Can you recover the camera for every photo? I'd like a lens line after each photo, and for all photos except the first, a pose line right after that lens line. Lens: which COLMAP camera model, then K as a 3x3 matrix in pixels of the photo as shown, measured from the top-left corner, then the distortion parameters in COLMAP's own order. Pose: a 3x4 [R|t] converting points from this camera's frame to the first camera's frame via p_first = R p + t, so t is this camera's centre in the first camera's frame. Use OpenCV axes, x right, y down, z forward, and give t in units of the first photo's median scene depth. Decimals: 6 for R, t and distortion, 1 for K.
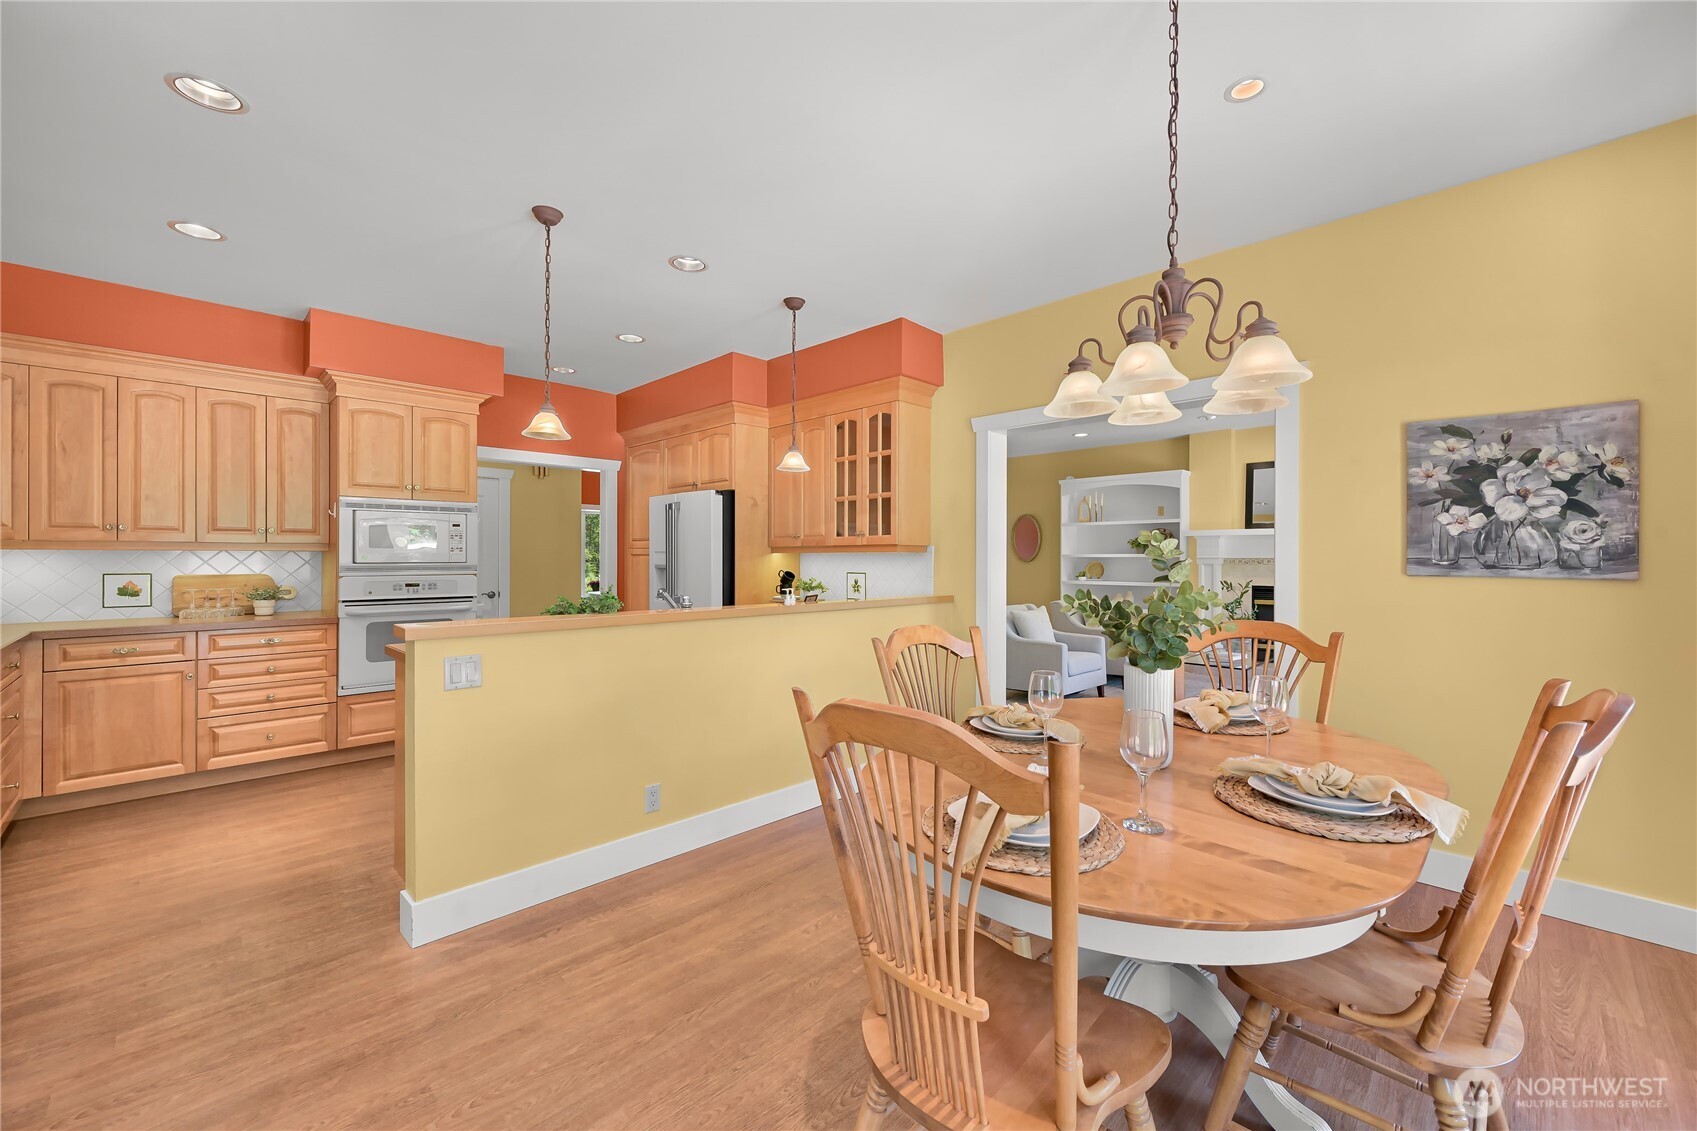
lens RADIAL K [[667.5, 0, 850.7], [0, 667.5, 557.0], [0, 0, 1]] dist [-0.001745, 0.000409]
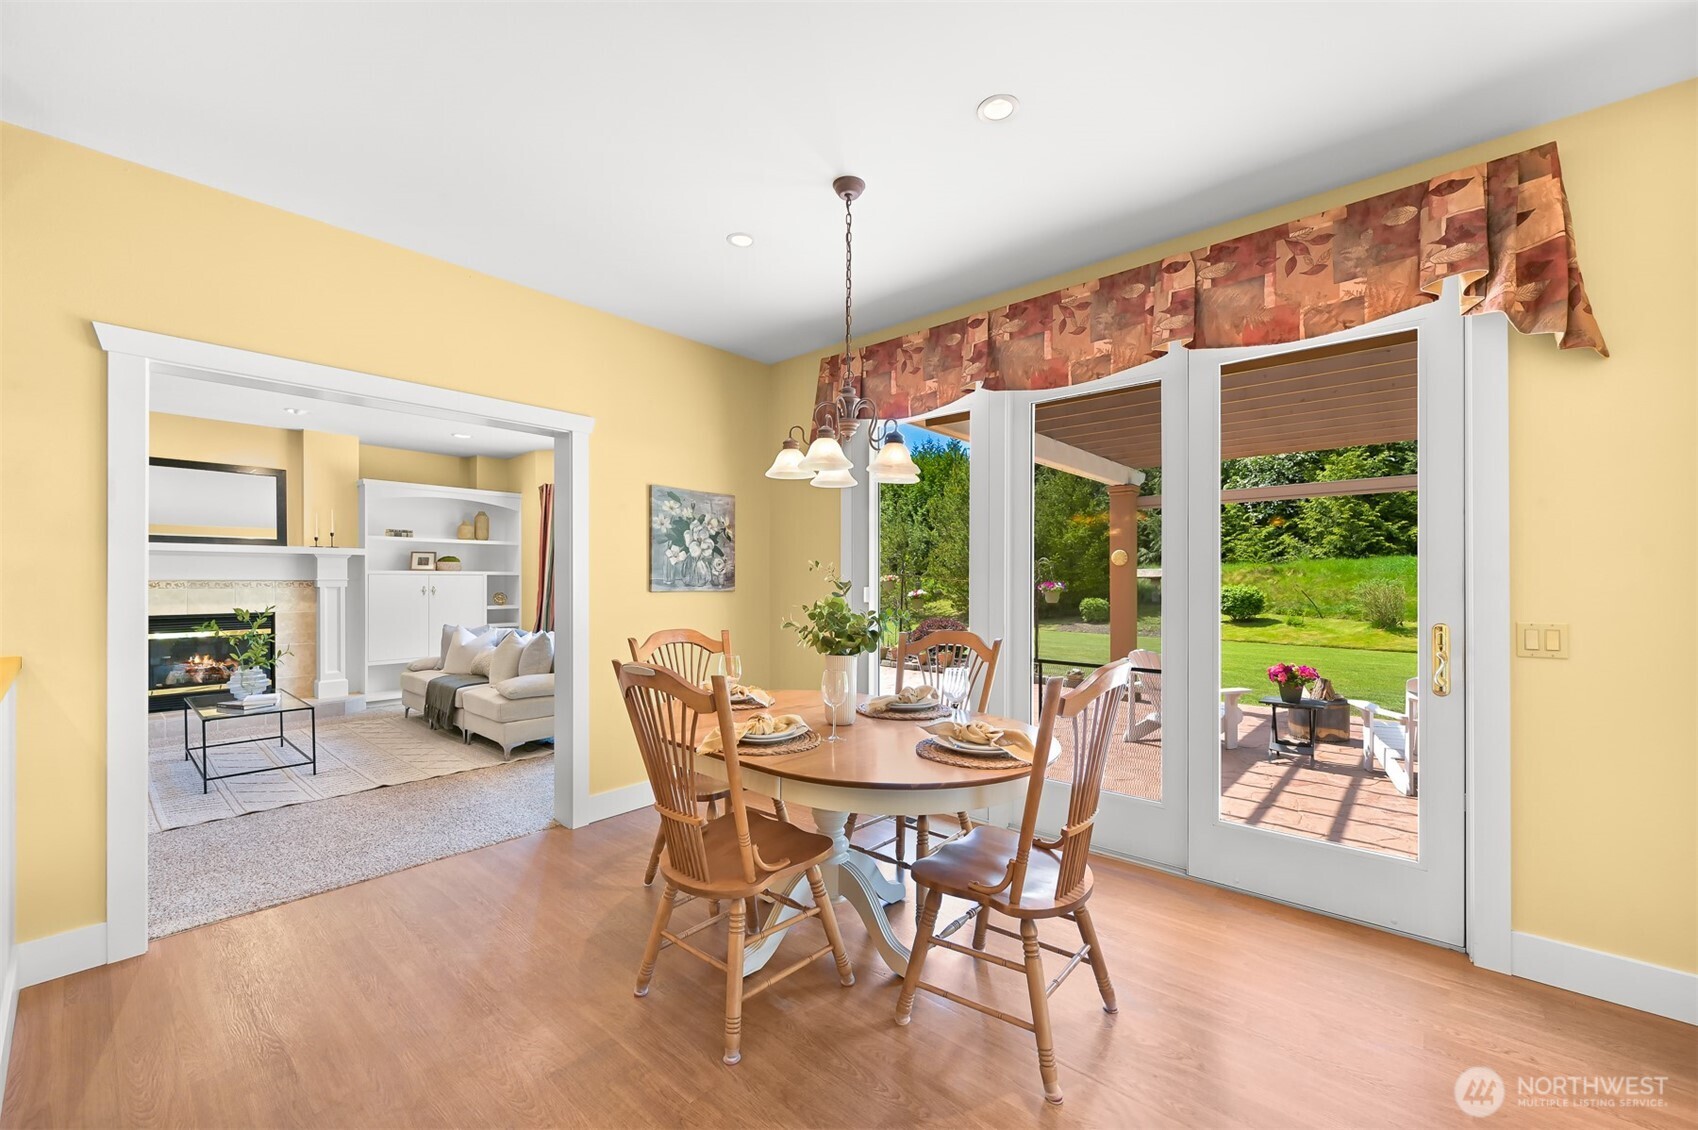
lens RADIAL K [[669.0, 0, 850.2], [0, 669.0, 578.4], [0, 0, 1]] dist [-0.001812, -0.000115]
pose [[-0.066605, 0.001053, 0.997779, -0.419087], [-0.001100, 0.999999, -0.001128, 0.000215], [-0.997779, -0.001172, -0.066604, 0.452255]]
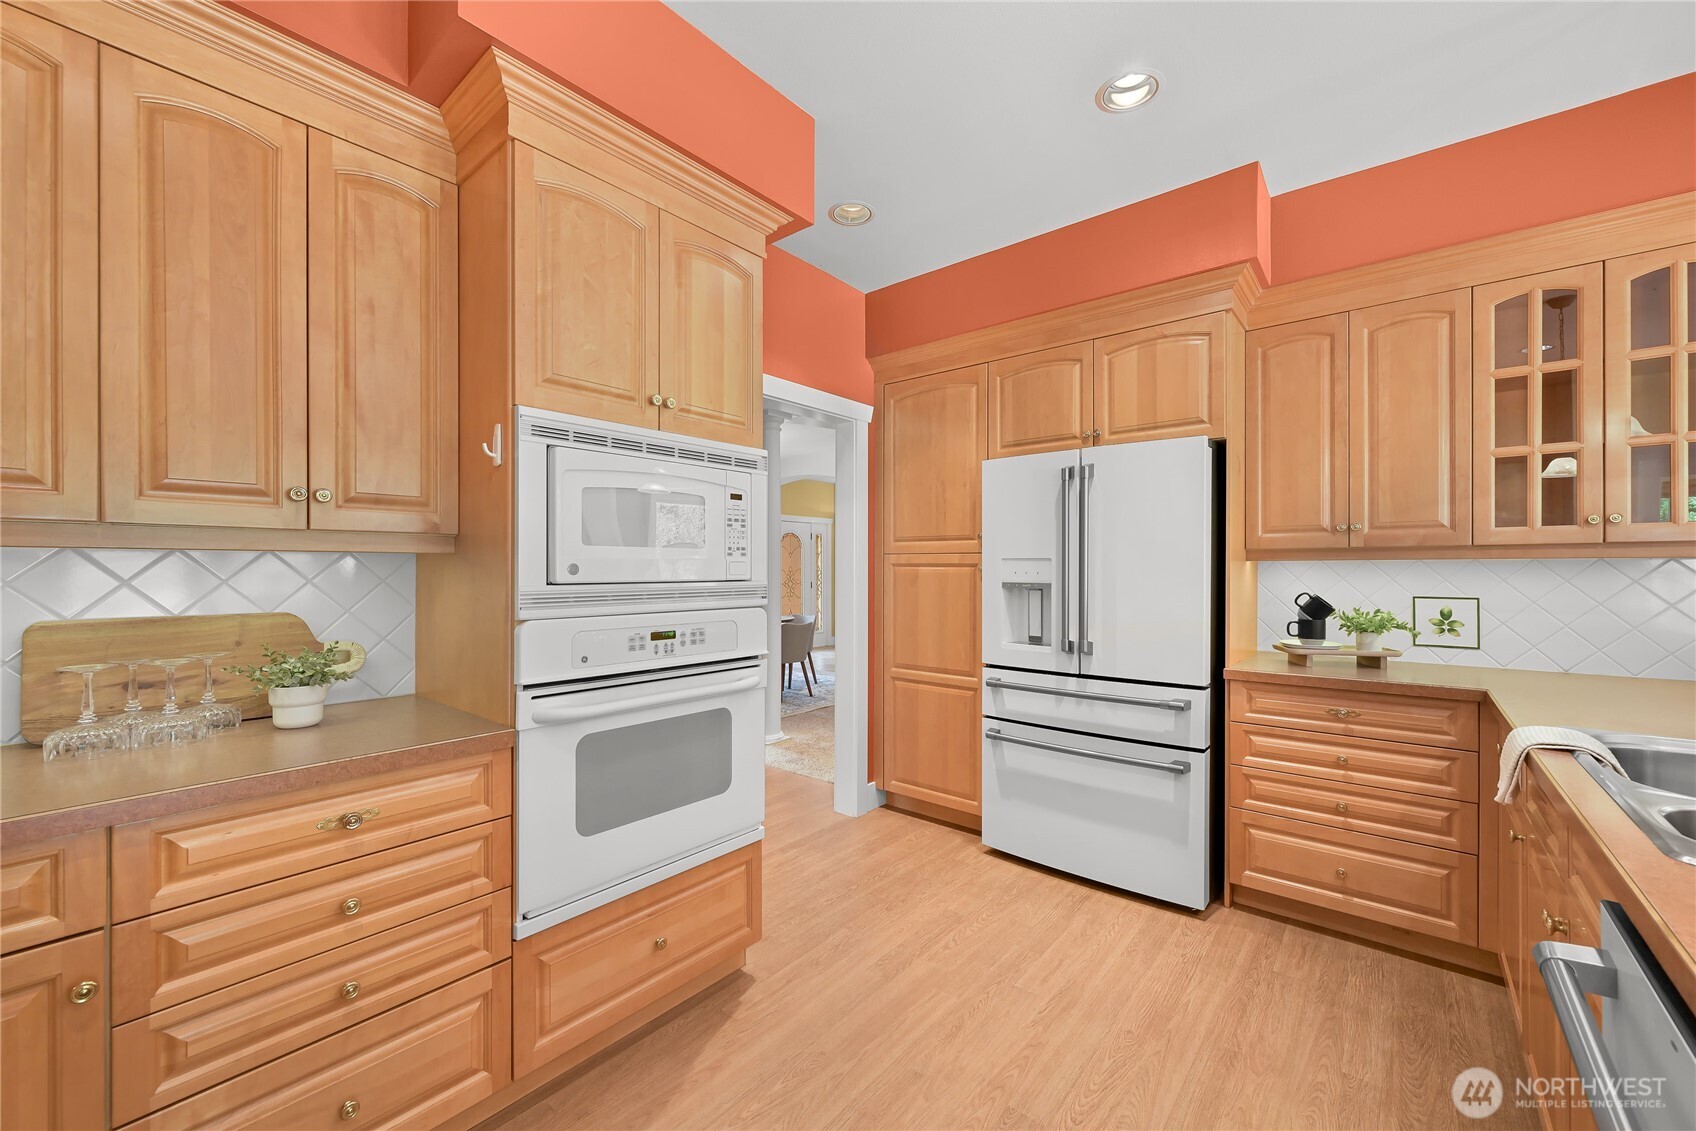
lens RADIAL K [[667.1, 0, 856.6], [0, 667.1, 571.2], [0, 0, 1]] dist [-0.001745, 0.000409]
pose [[0.996422, -0.001743, 0.084495, -0.629793], [0.001545, 0.999996, 0.002400, 0.001214], [-0.084499, -0.002261, 0.996421, 0.632875]]
